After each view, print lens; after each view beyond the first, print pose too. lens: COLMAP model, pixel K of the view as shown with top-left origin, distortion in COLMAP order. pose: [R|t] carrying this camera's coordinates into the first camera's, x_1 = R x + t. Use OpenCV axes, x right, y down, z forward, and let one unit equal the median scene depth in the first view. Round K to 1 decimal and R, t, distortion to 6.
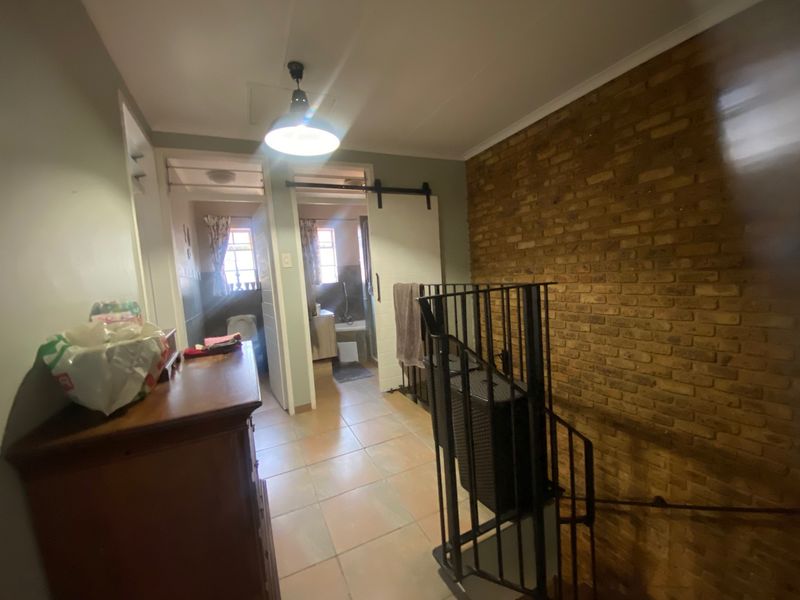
lens RADIAL K [[318.5, 0, 402.5], [0, 318.5, 301.6], [0, 0, 1]] dist [0.002337, -0.015435]
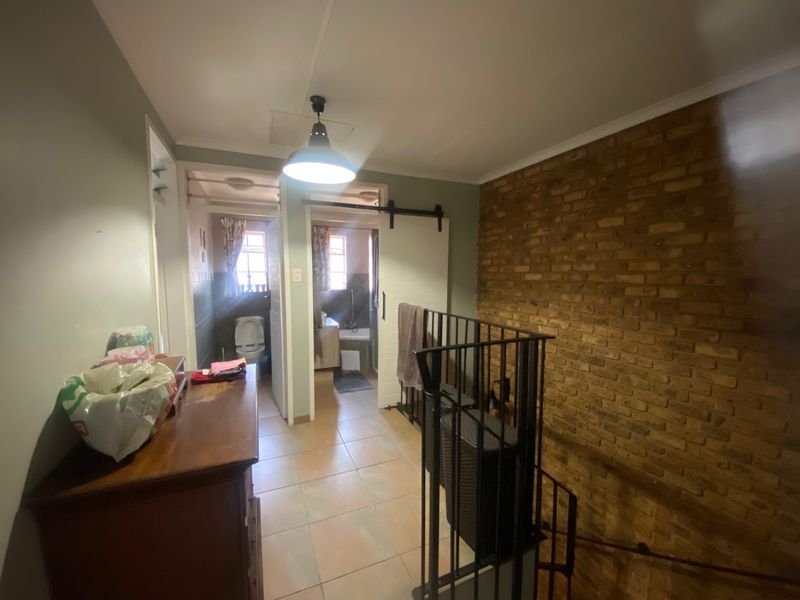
lens RADIAL K [[318.5, 0, 402.5], [0, 318.5, 301.6], [0, 0, 1]] dist [0.002337, -0.015435]
pose [[0.996794, 0.076088, -0.024755, 0.010003], [-0.075958, 0.997092, 0.006137, -0.092034], [0.025150, -0.004237, 0.999675, -0.019991]]
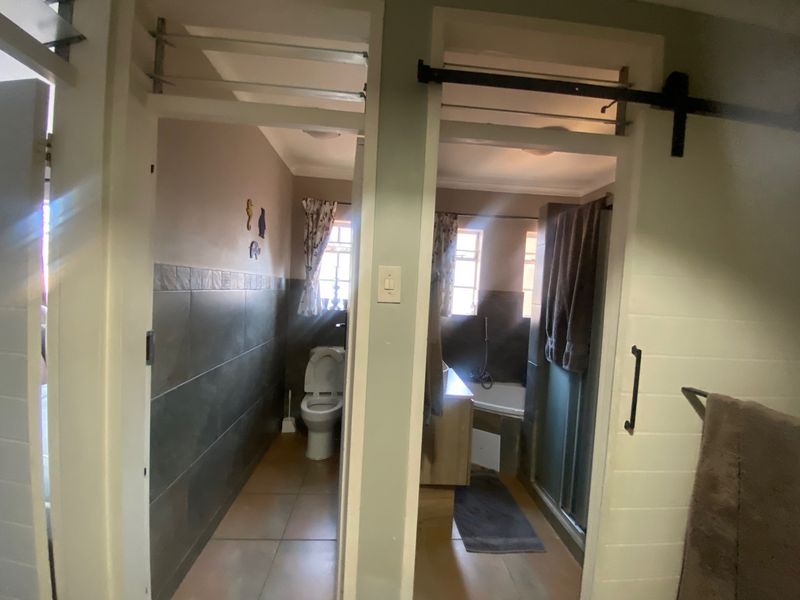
lens RADIAL K [[318.5, 0, 402.5], [0, 318.5, 301.6], [0, 0, 1]] dist [0.002337, -0.015435]
pose [[0.924317, 0.134260, -0.357228, -0.258035], [-0.148452, 0.988841, -0.012471, -0.128172], [0.351567, 0.064558, 0.933934, 0.791872]]
